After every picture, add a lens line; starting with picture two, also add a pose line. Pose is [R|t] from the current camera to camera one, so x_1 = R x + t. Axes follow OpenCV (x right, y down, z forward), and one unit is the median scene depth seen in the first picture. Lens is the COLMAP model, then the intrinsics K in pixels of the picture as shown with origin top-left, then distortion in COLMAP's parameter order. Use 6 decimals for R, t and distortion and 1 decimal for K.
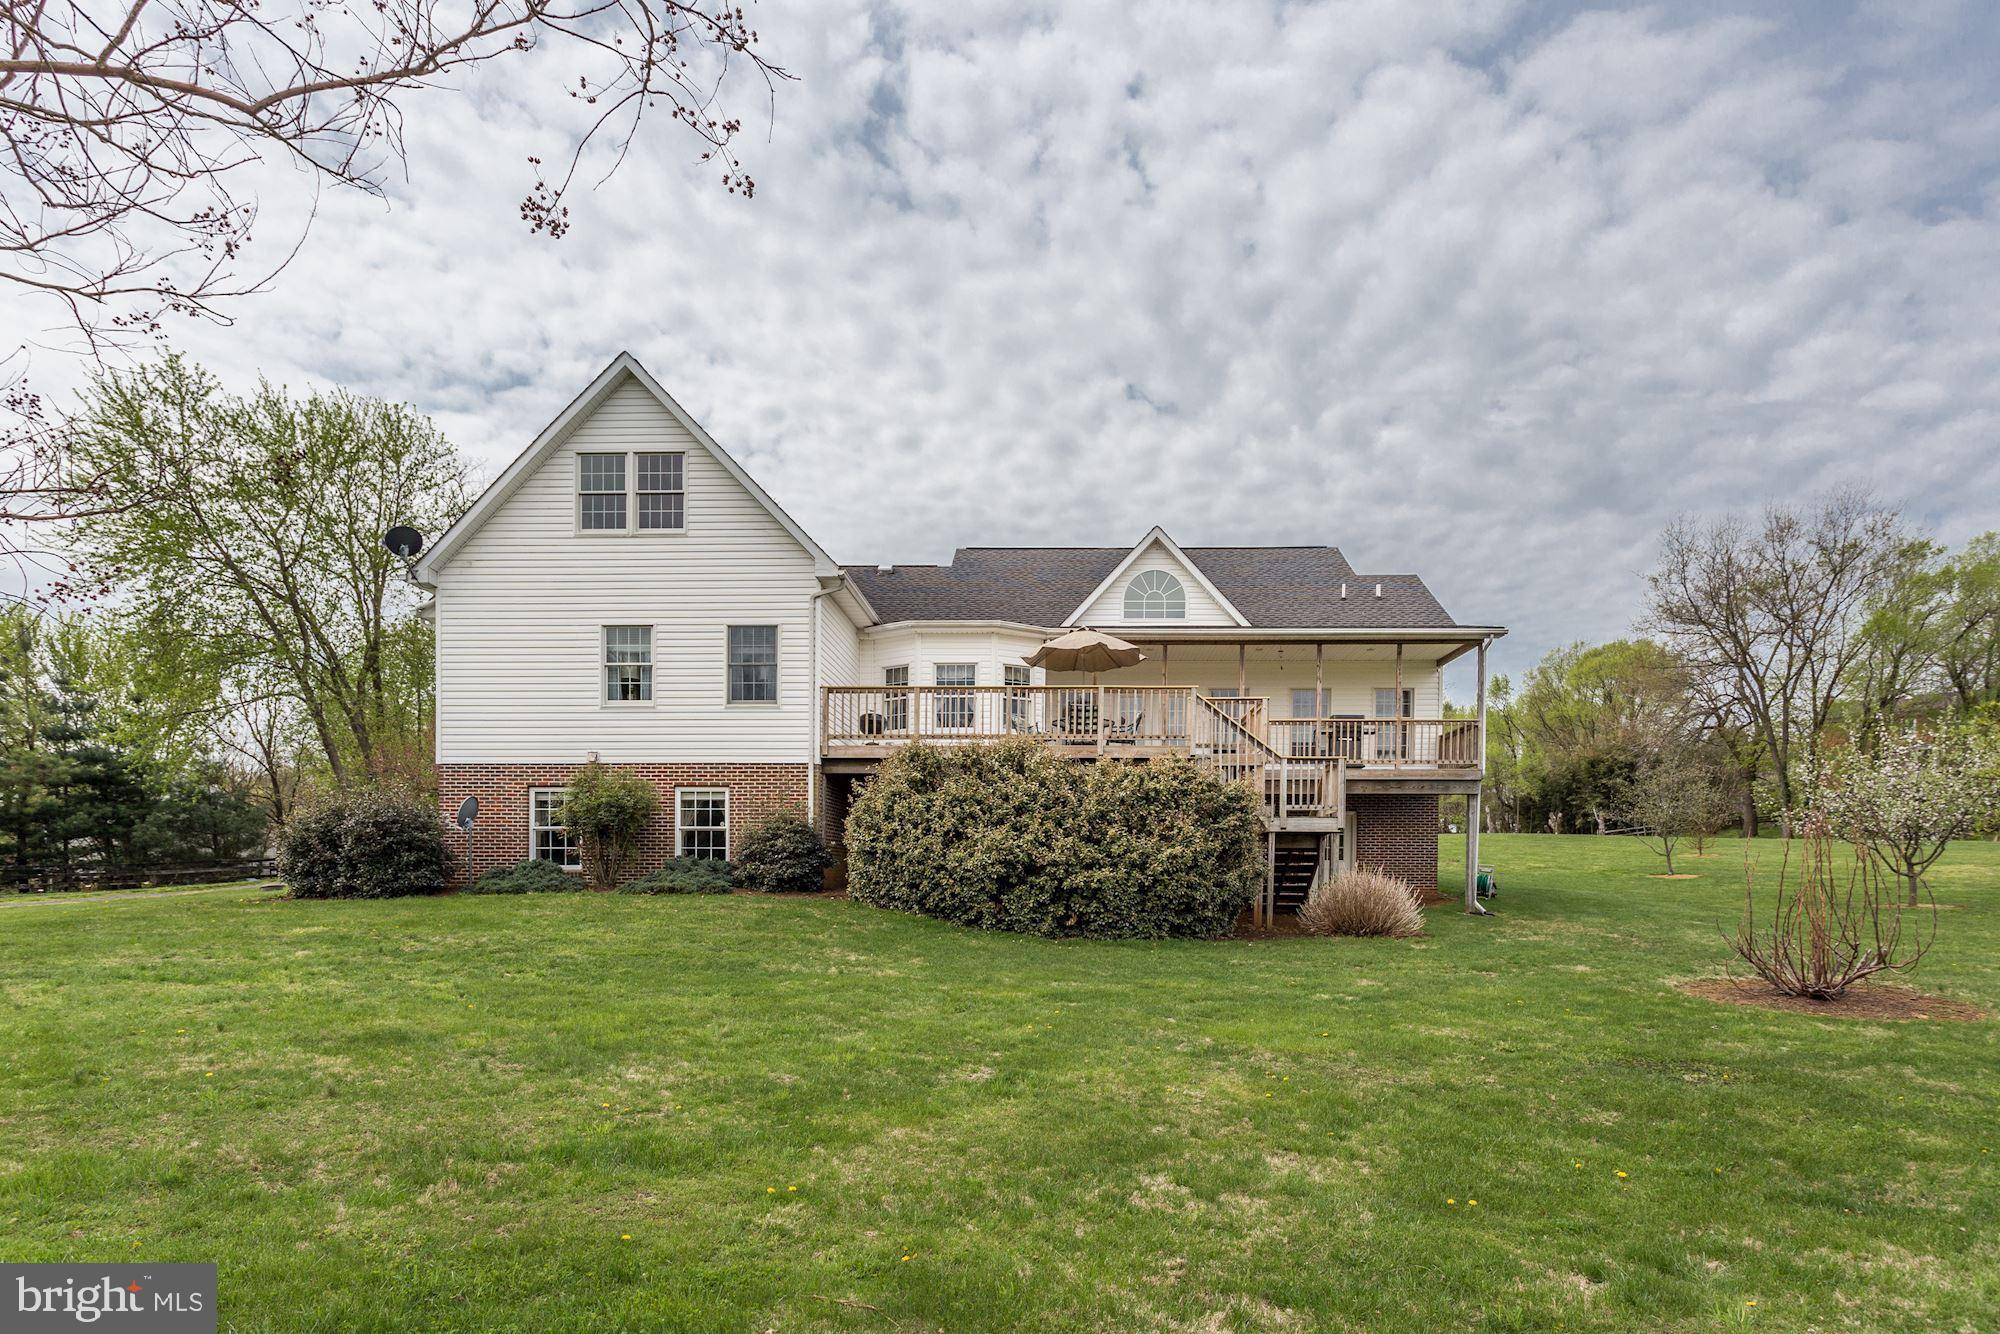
lens RADIAL K [[845.2, 0, 968.5], [0, 845.2, 661.4], [0, 0, 1]] dist [0.000880, 0.000369]
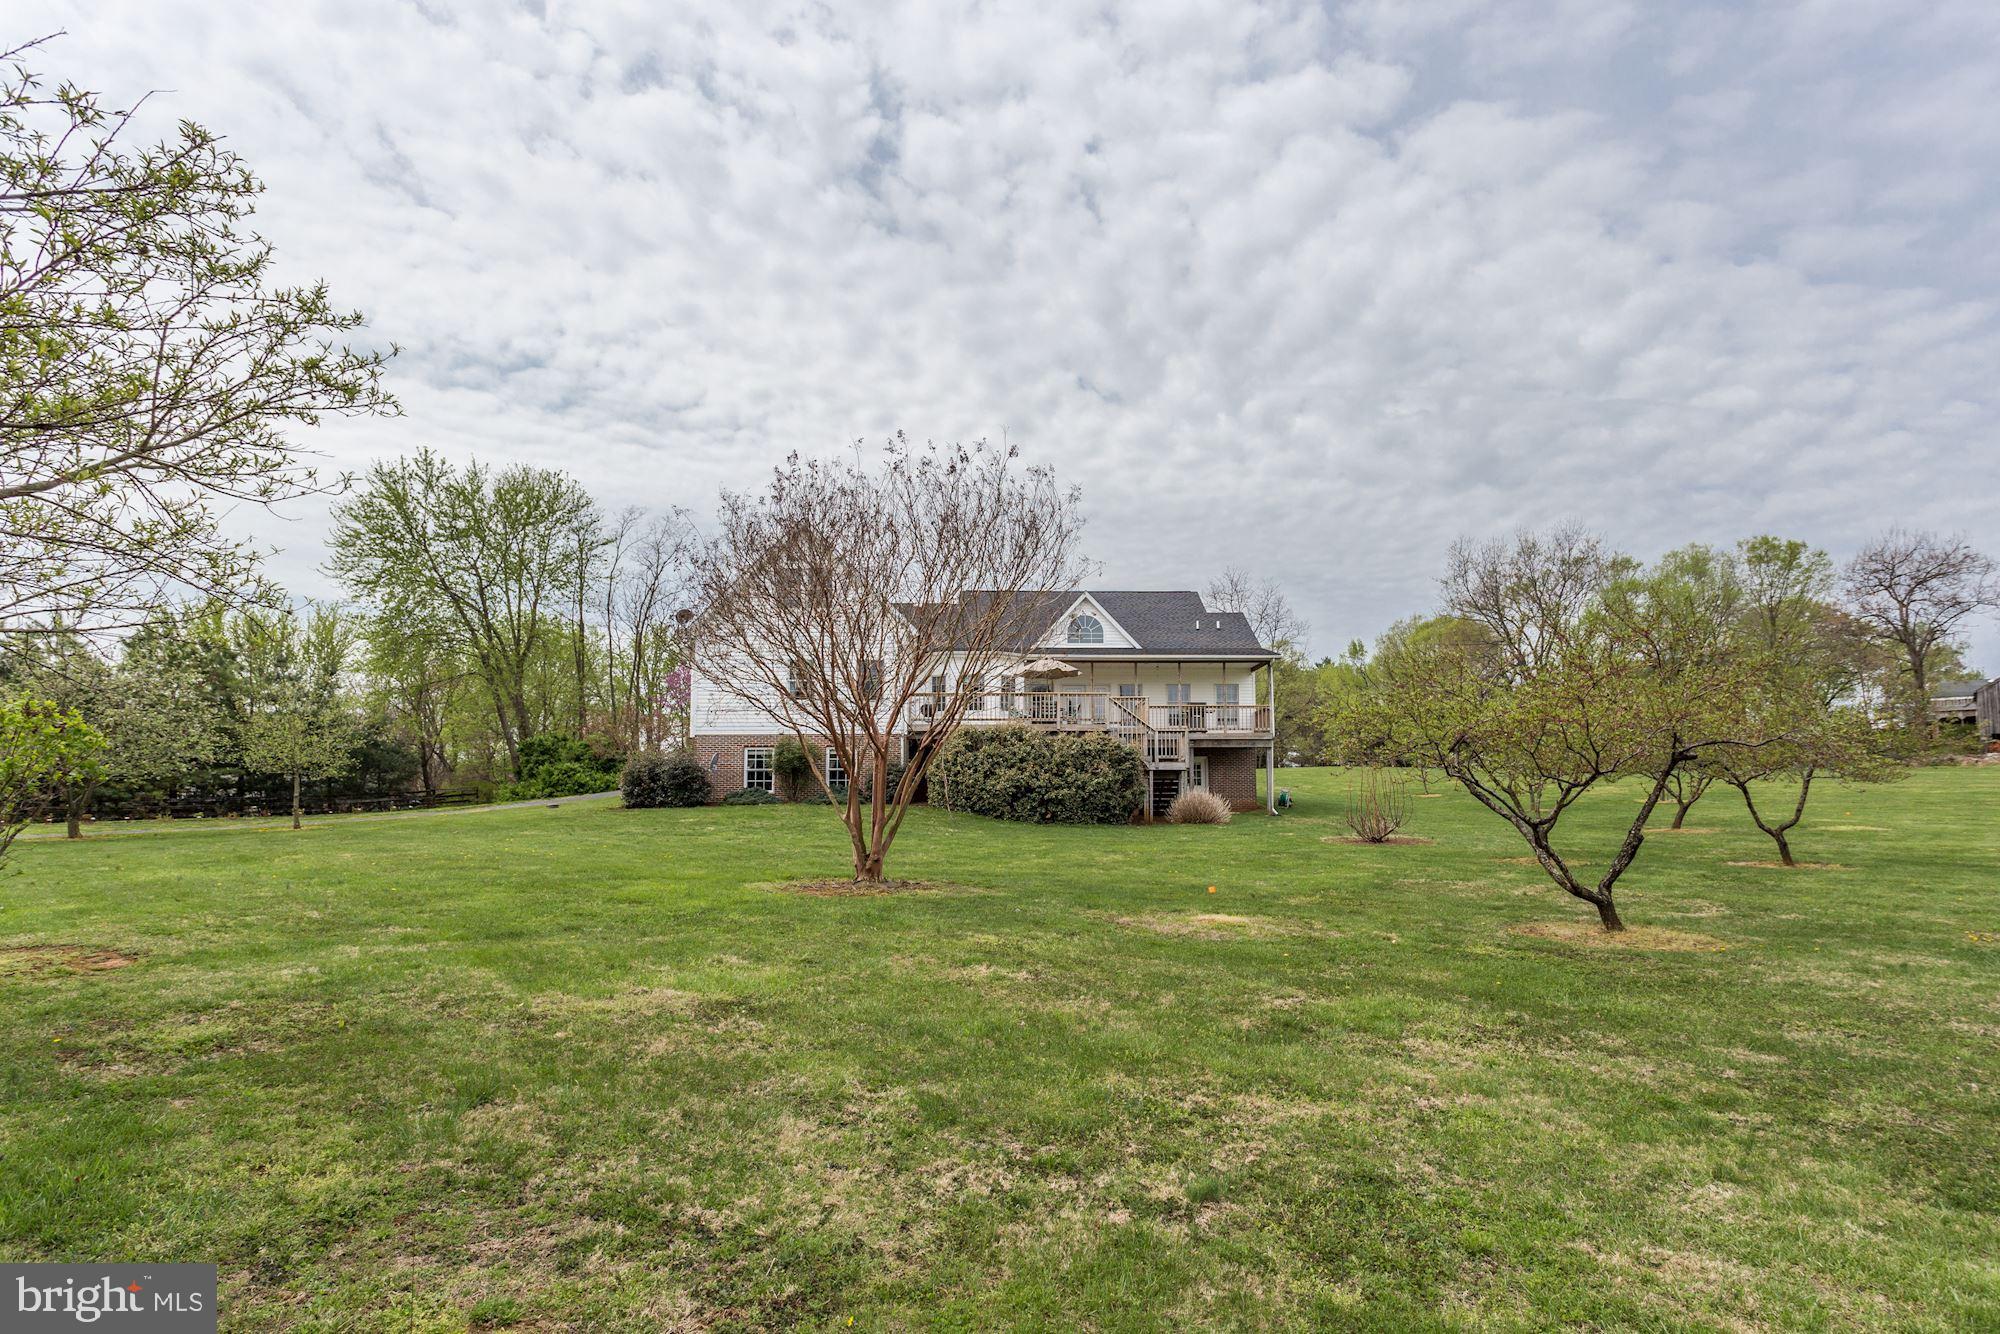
lens RADIAL K [[964.9, 0, 994.9], [0, 964.9, 676.4], [0, 0, 1]] dist [-0.001070, -0.000271]
pose [[0.993315, 0.006721, 0.115239, -0.080258], [-0.019386, 0.993838, 0.109137, -0.078654], [-0.113795, -0.110642, 0.987324, -0.356803]]
